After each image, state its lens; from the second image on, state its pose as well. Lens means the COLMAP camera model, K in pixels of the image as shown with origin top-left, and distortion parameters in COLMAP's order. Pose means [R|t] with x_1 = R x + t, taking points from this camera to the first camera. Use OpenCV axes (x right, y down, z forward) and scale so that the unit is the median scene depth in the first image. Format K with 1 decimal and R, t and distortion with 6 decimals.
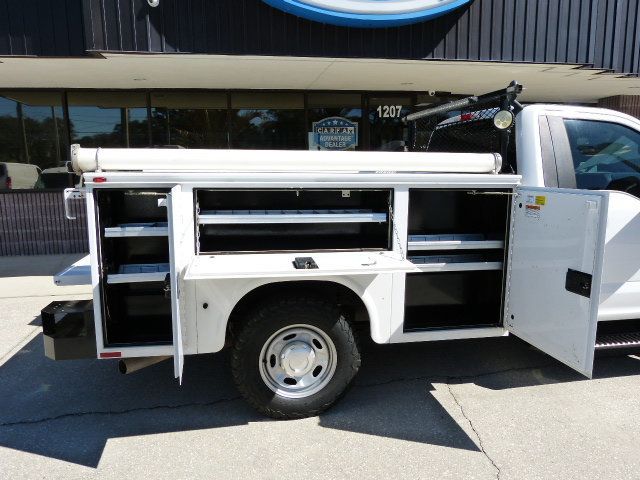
lens RADIAL K [[480.3, 0, 317.9], [0, 480.3, 240.6], [0, 0, 1]] dist [-0.042063, 0.031934]
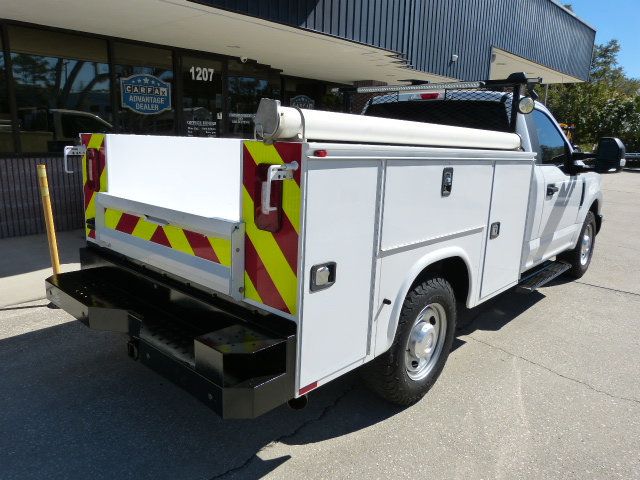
lens RADIAL K [[480.3, 0, 320.7], [0, 480.3, 242.4], [0, 0, 1]] dist [-0.042063, 0.031934]
pose [[0.788165, -0.101831, 0.606981, -0.737867], [0.058679, 0.994158, 0.090591, -0.048445], [-0.612660, -0.035784, 0.789536, 0.344435]]
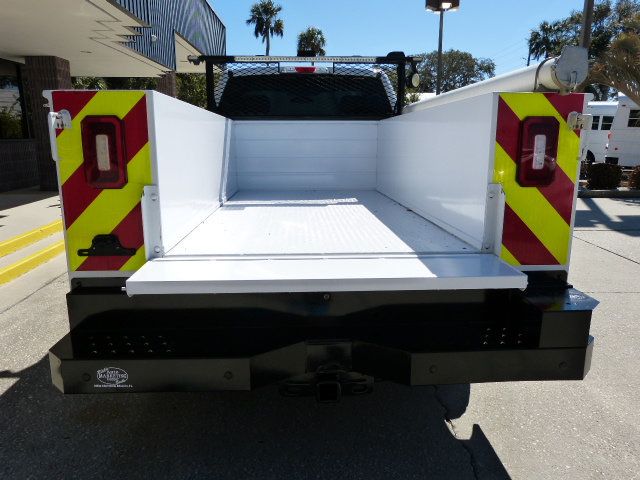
lens RADIAL K [[480.3, 0, 319.5], [0, 480.3, 245.7], [0, 0, 1]] dist [-0.042063, 0.031934]
pose [[0.116734, -0.215543, 0.969492, -1.026008], [0.150799, 0.968694, 0.197208, -0.095507], [-0.981648, 0.123178, 0.145583, 1.030714]]
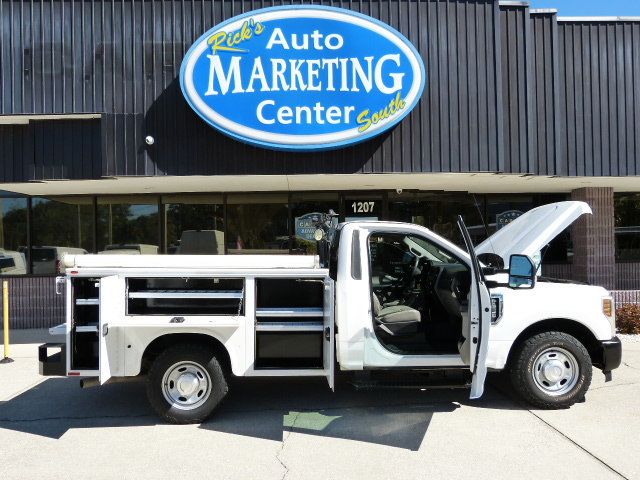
lens RADIAL K [[536.3, 0, 319.8], [0, 536.3, 239.7], [0, 0, 1]] dist [-0.032312, 0.018275]
pose [[0.991836, -0.005466, -0.127405, 0.590395], [-0.015726, 0.986212, -0.164736, 0.056170], [0.126549, 0.165394, 0.978075, -0.719060]]
